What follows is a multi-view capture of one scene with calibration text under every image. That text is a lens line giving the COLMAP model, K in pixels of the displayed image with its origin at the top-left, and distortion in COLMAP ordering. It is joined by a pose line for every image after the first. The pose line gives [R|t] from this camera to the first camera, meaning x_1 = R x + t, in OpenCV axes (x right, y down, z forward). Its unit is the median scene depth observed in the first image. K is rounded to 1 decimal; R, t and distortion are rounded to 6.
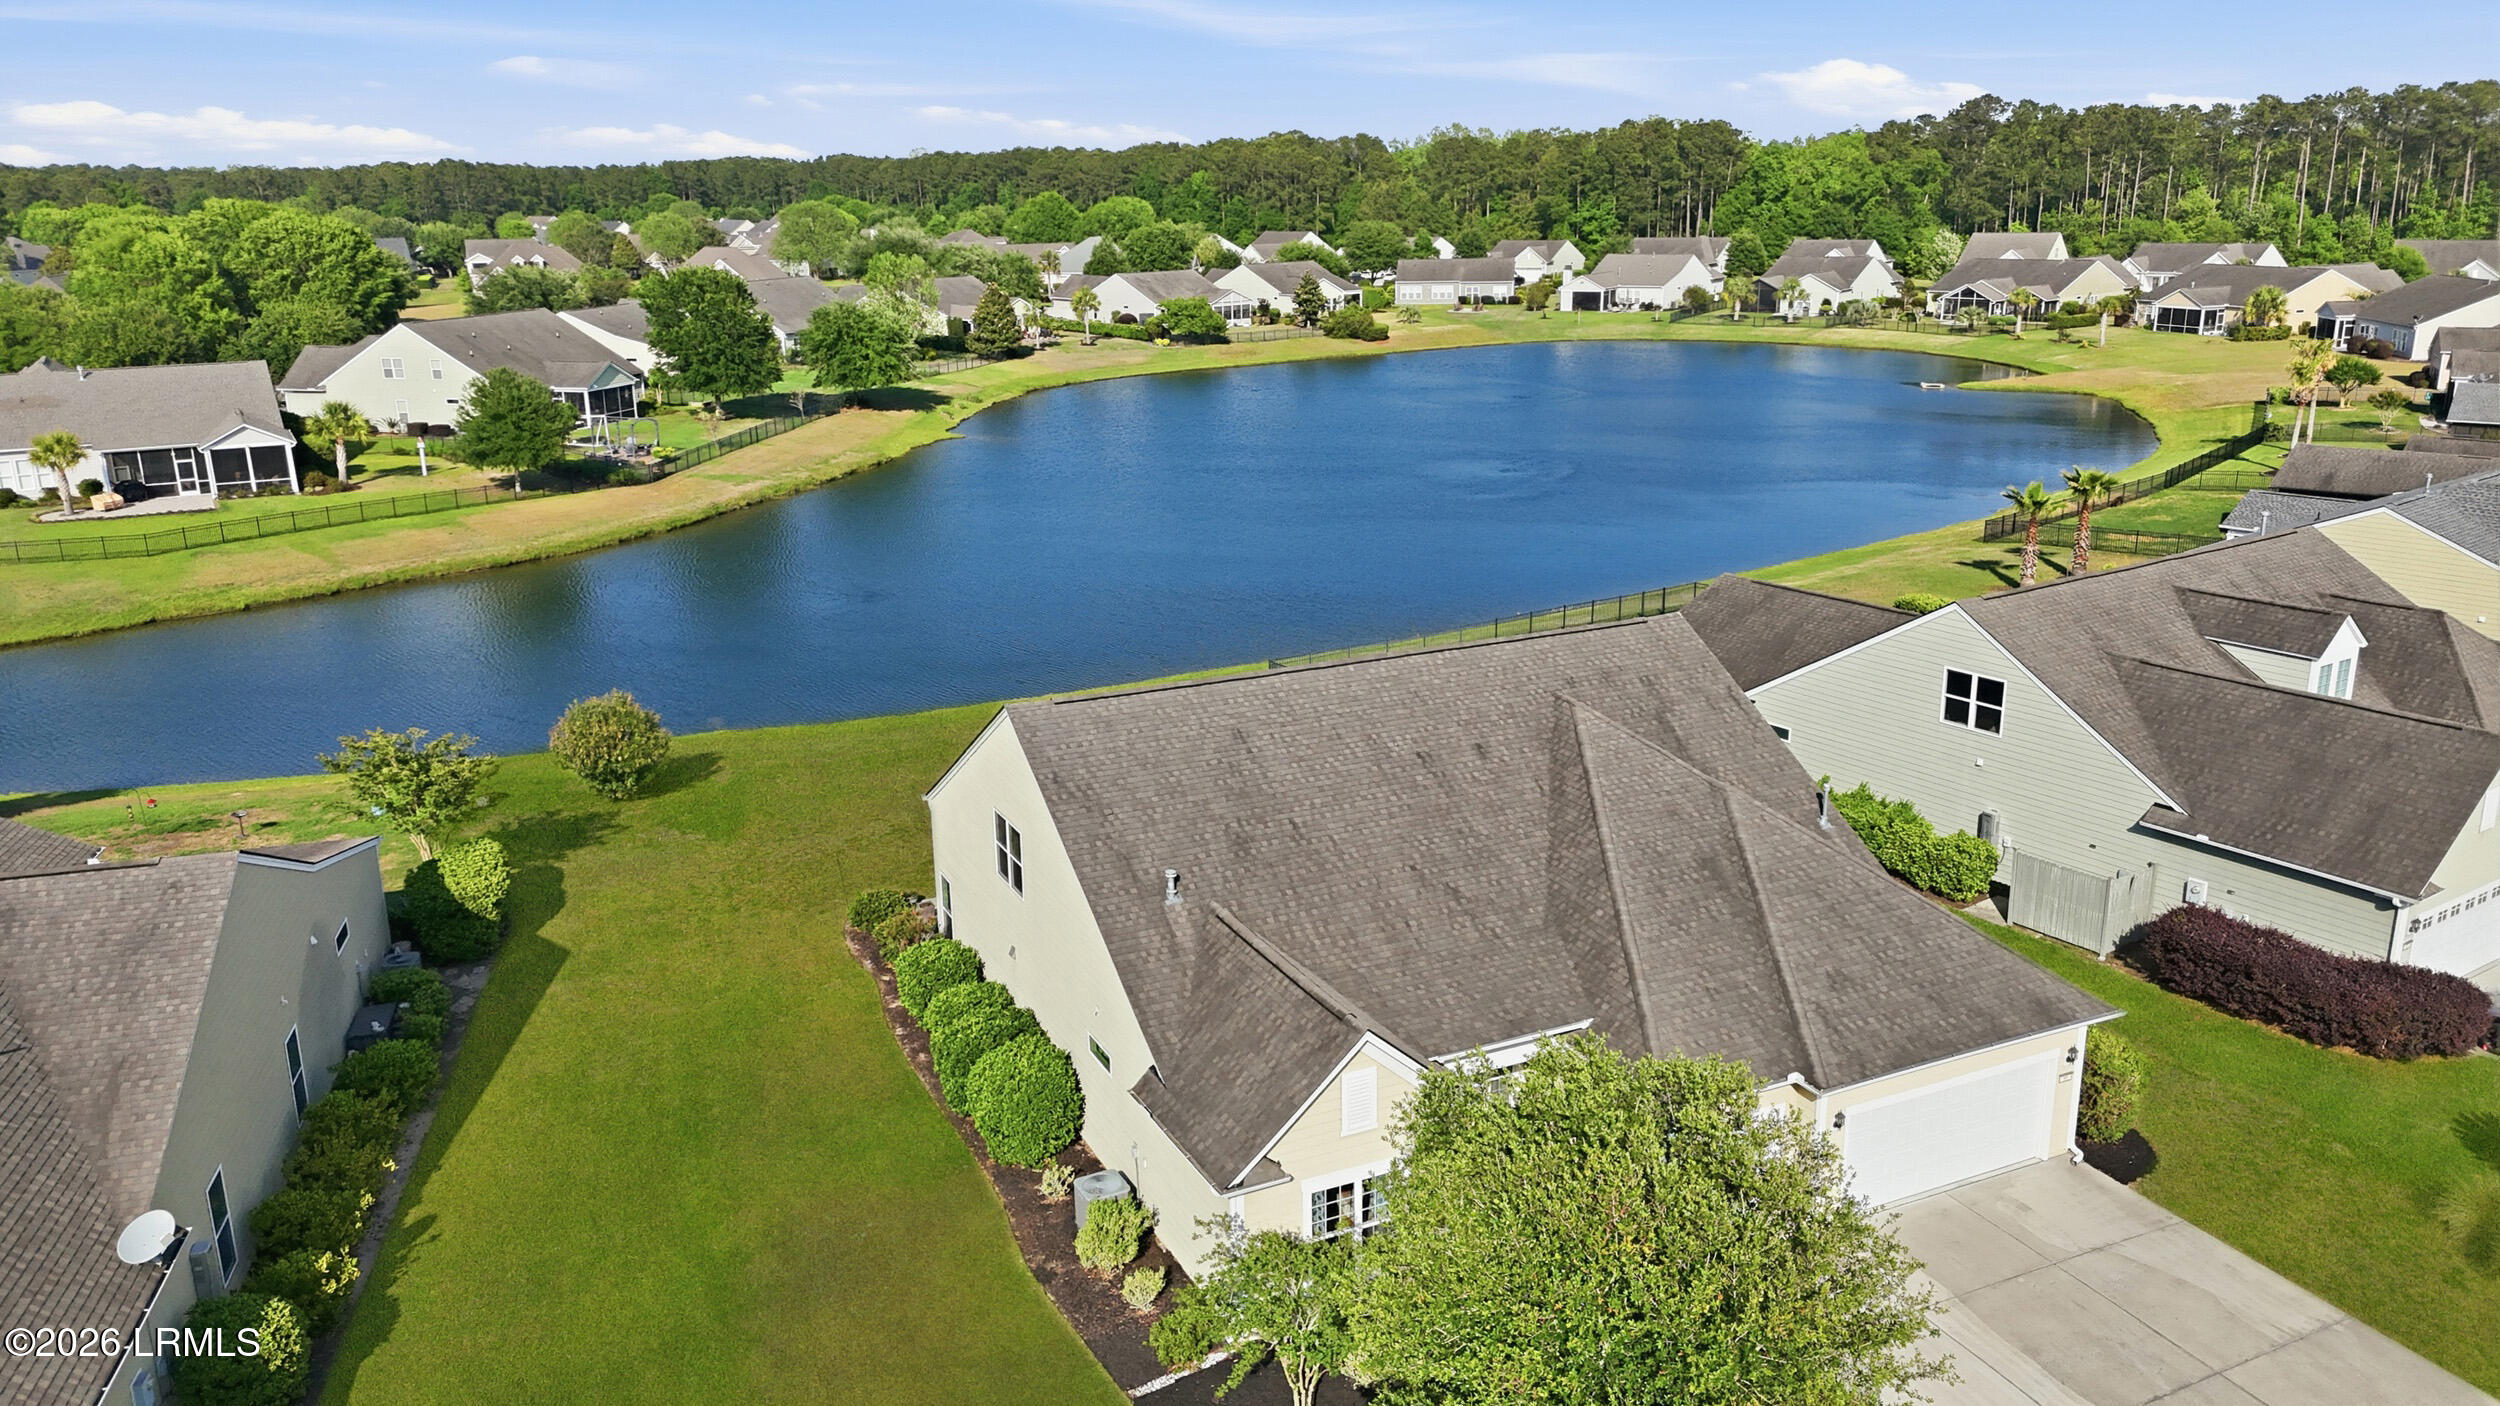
lens RADIAL K [[1804.2, 0, 1245.0], [0, 1804.2, 717.6], [0, 0, 1]] dist [0.067313, -0.056714]
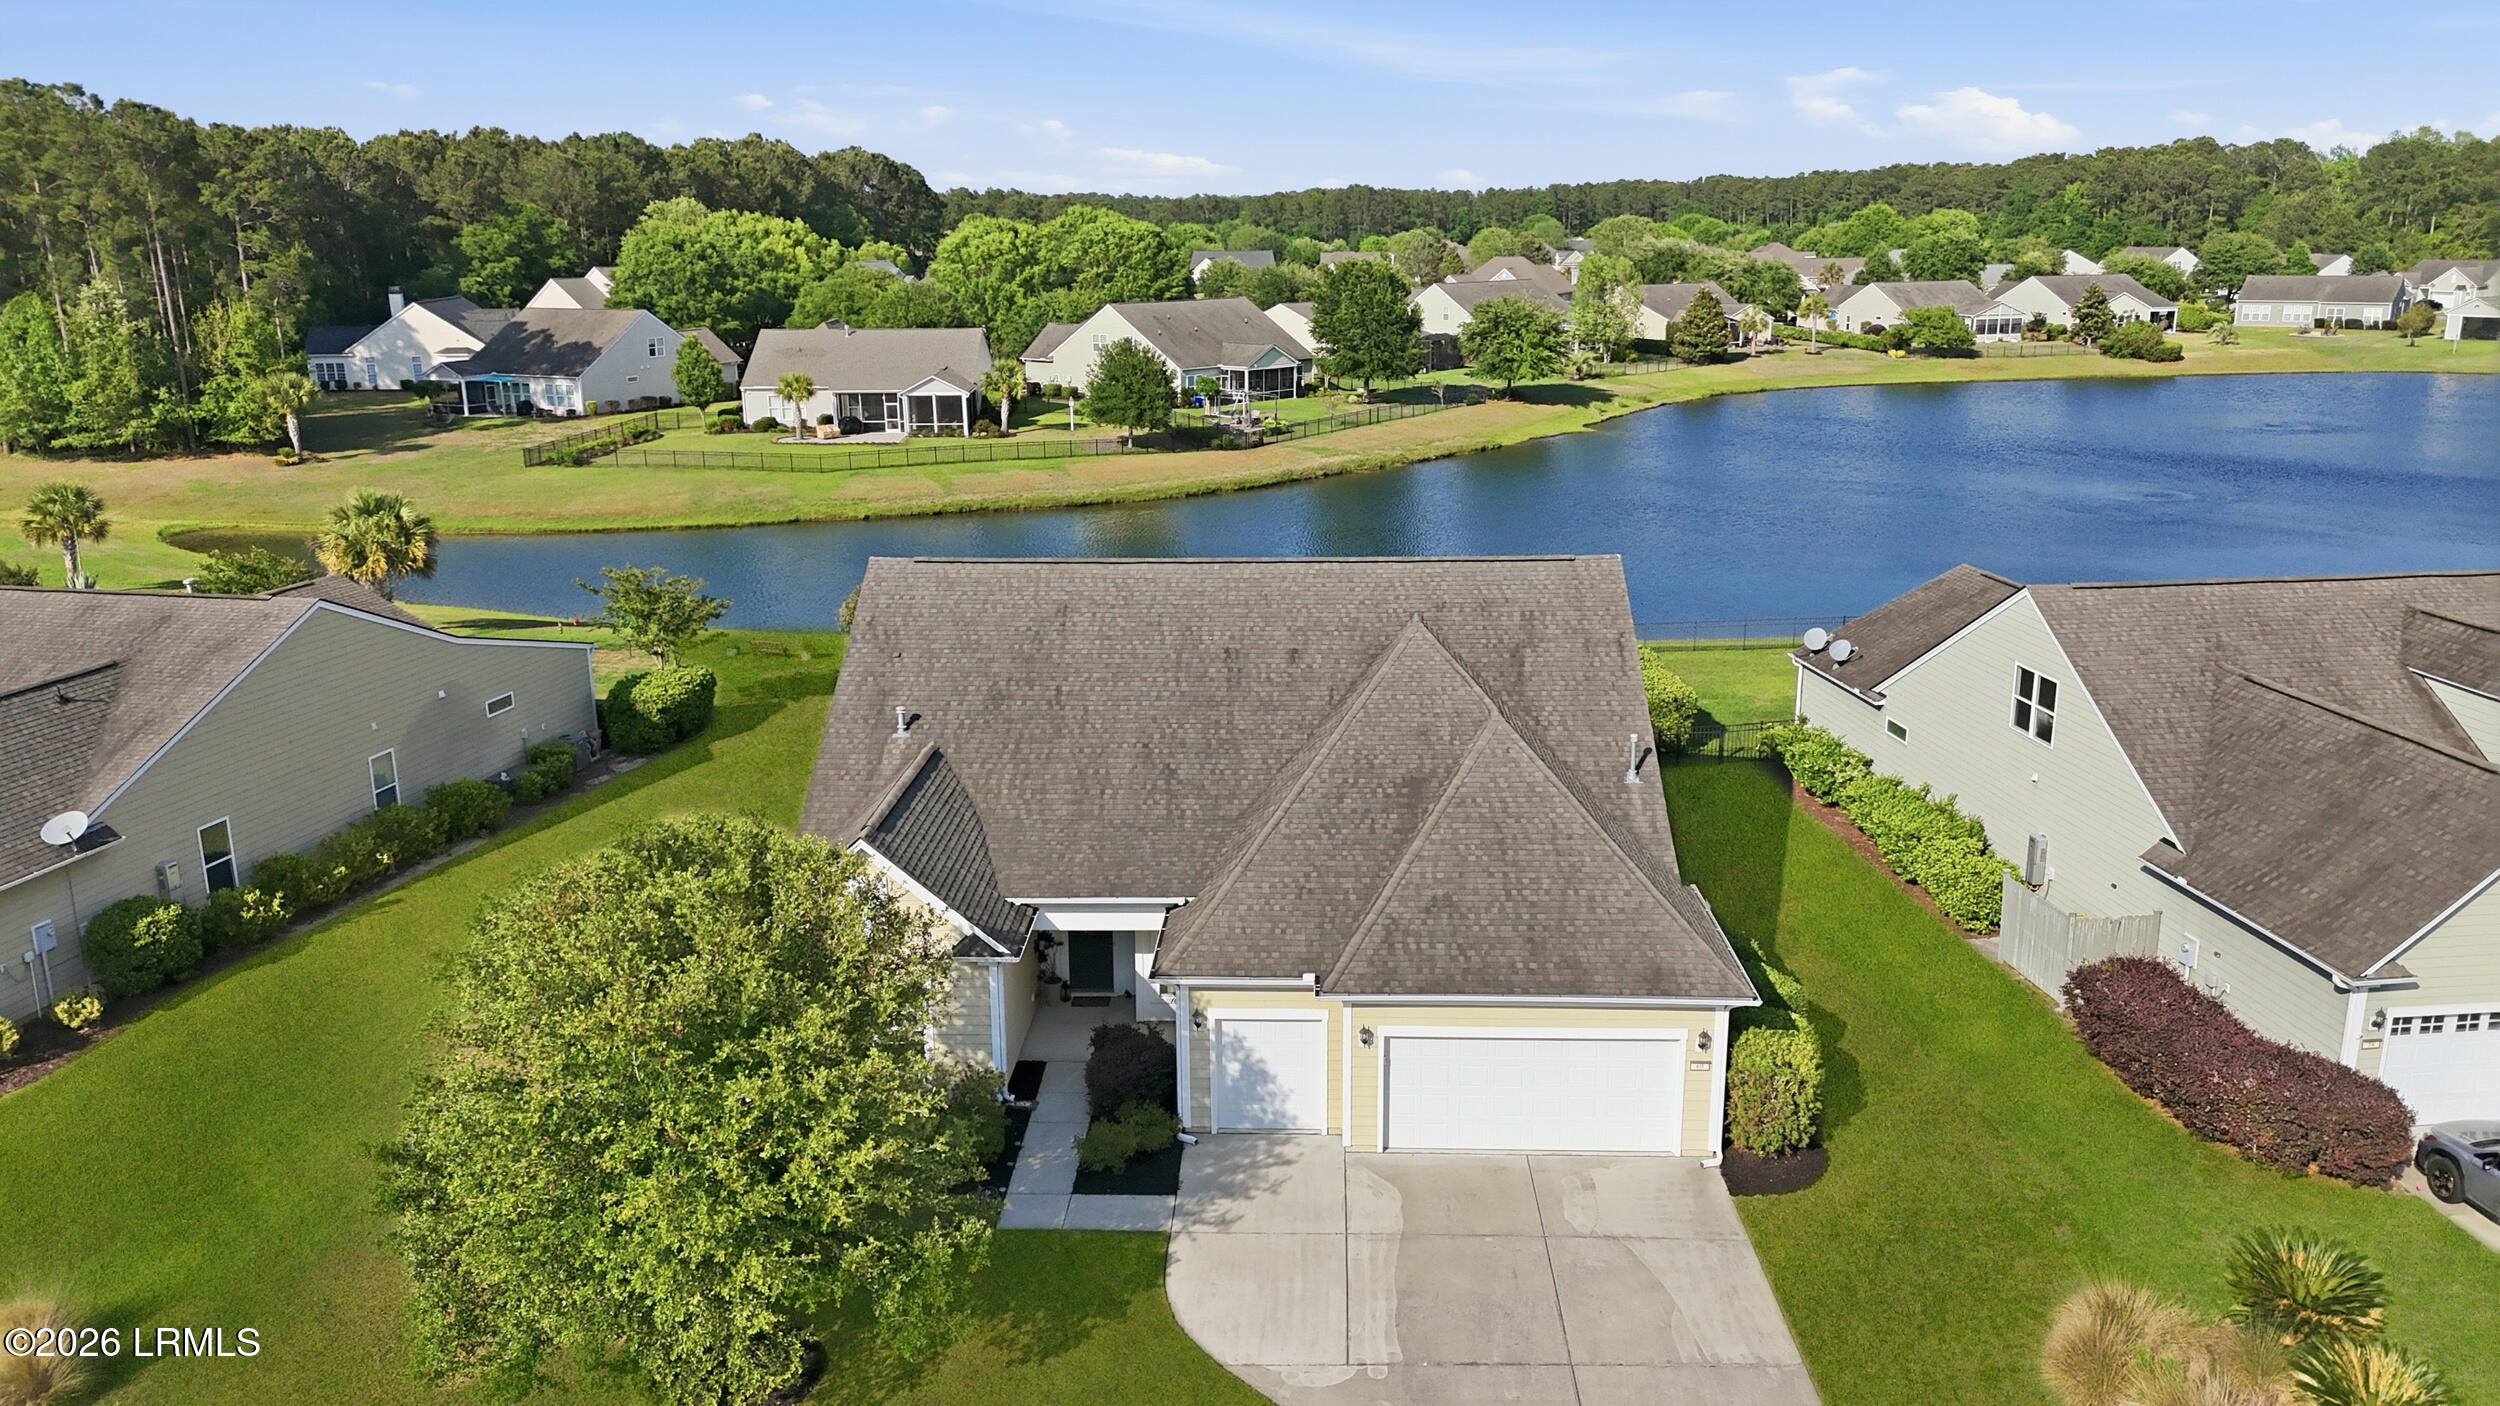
lens RADIAL K [[1804.2, 0, 1244.7], [0, 1804.2, 696.5], [0, 0, 1]] dist [0.067313, -0.056714]
pose [[0.888460, 0.122905, -0.442192, 0.102295], [-0.133407, 0.991034, 0.007409, 0.006916], [0.439137, 0.052409, 0.896890, 0.016446]]
